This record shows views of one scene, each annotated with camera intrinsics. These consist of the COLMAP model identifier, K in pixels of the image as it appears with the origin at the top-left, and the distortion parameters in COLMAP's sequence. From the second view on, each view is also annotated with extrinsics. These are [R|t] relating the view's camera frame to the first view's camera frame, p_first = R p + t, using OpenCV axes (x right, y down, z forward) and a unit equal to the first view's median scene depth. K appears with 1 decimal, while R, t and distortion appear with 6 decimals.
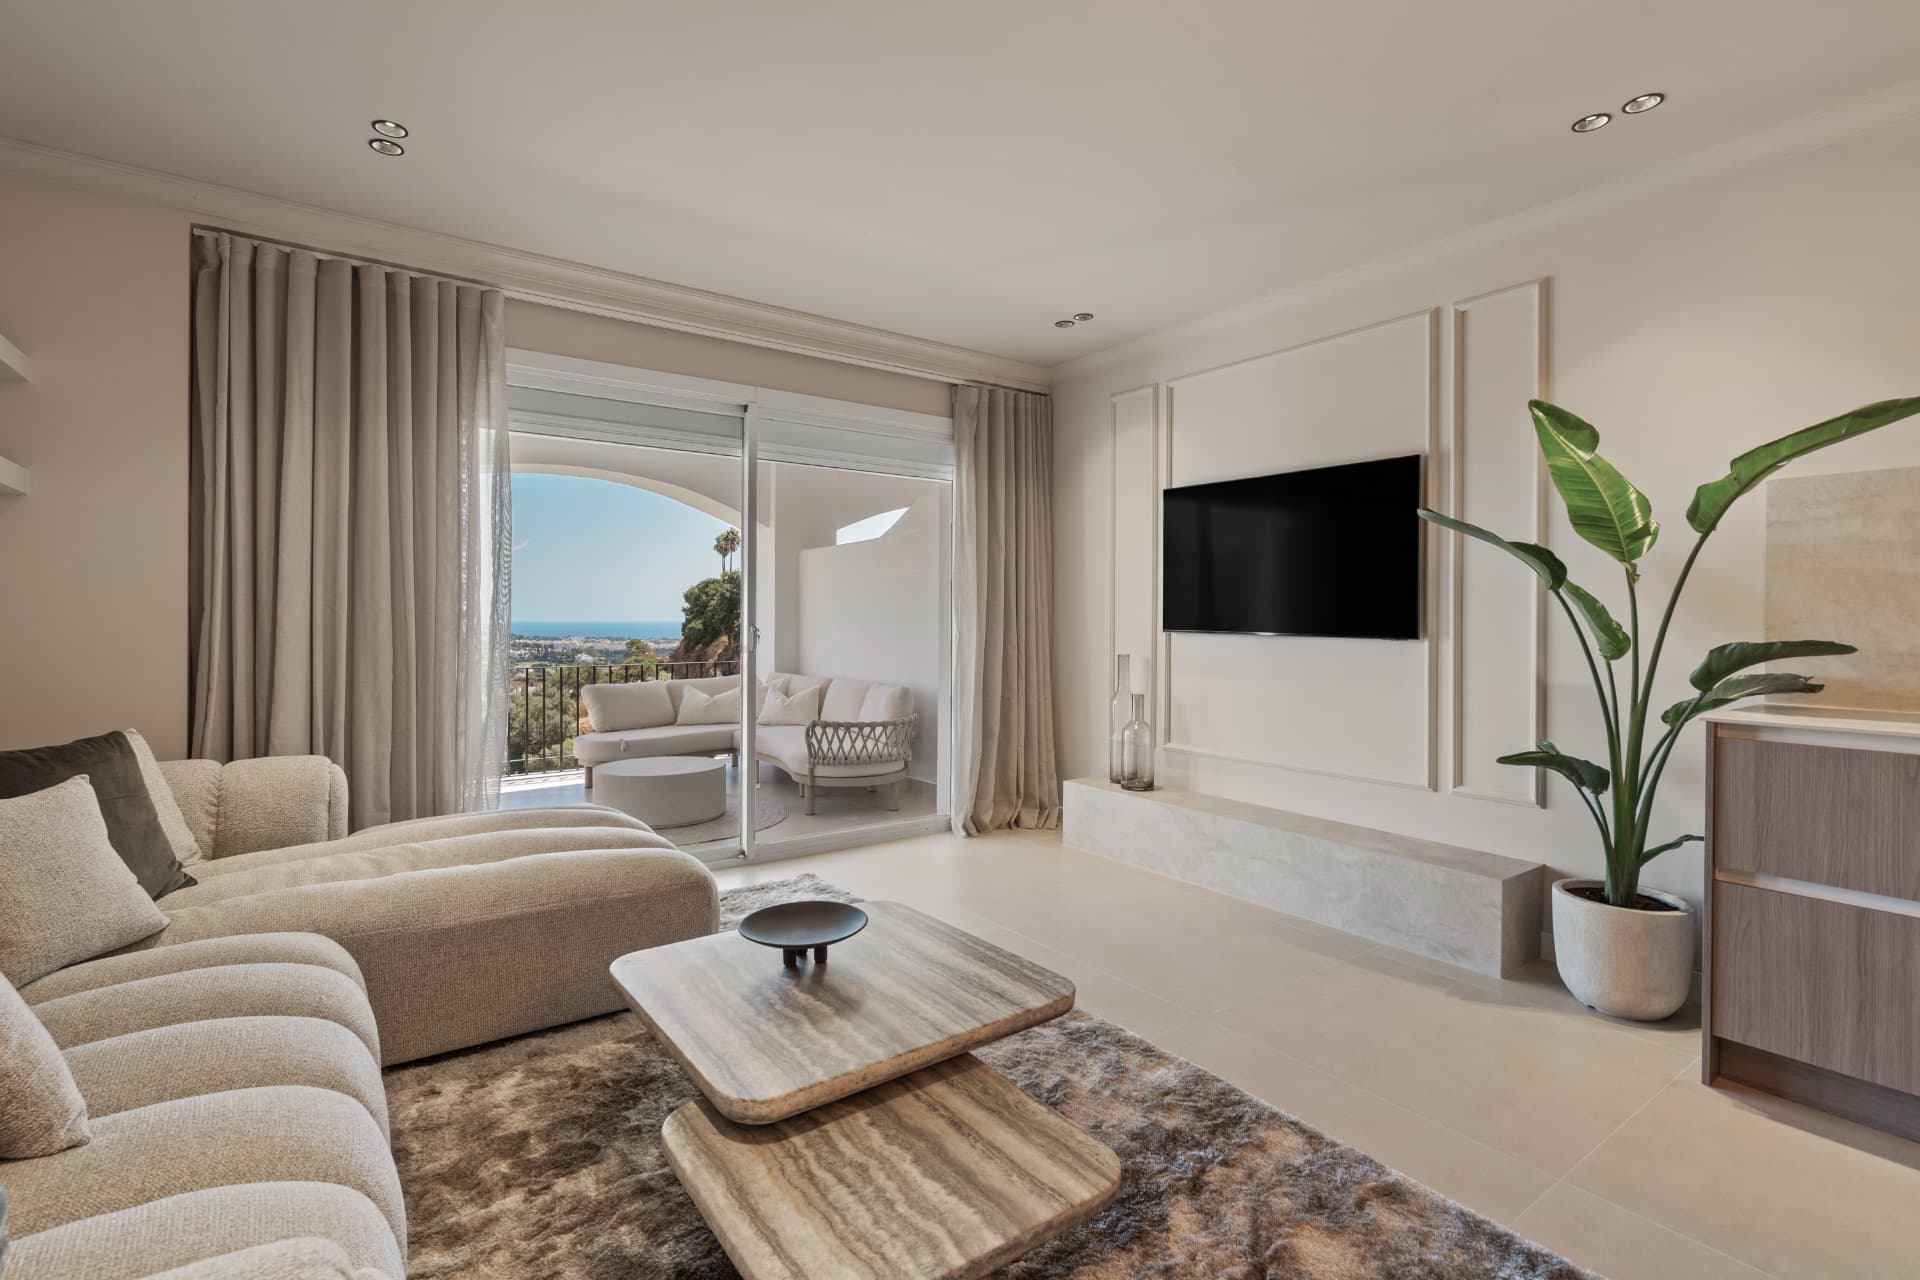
lens RADIAL K [[883.6, 0, 934.2], [0, 883.6, 616.2], [0, 0, 1]] dist [-0.002783, -0.000107]
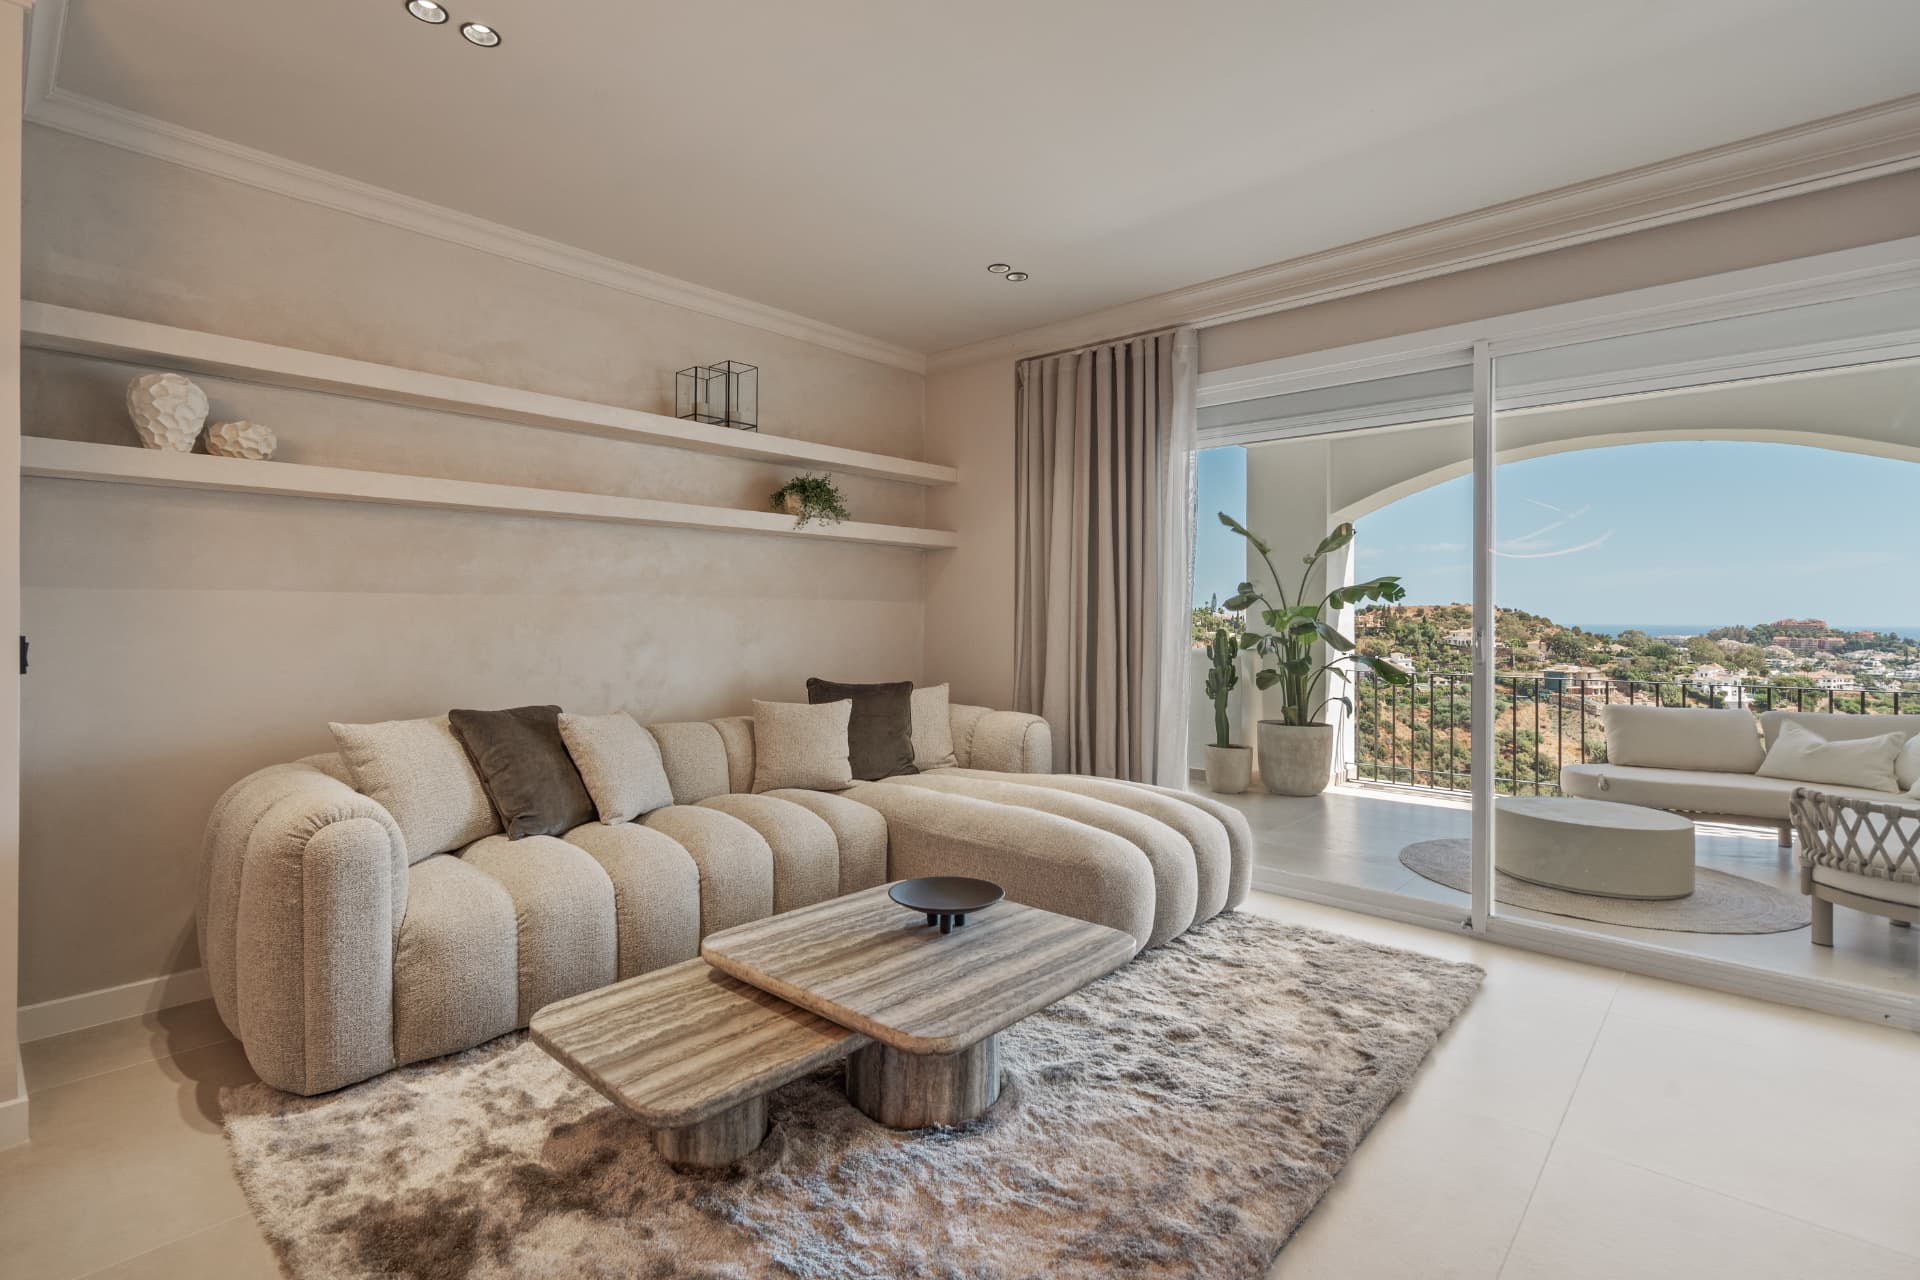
lens RADIAL K [[918.8, 0, 952.9], [0, 918.8, 630.0], [0, 0, 1]] dist [0.001009, 0.000498]
pose [[0.211407, 0.015999, -0.977267, 0.685345], [-0.005152, 0.999870, 0.015255, -0.000012], [0.977385, 0.001810, 0.211462, 0.538173]]
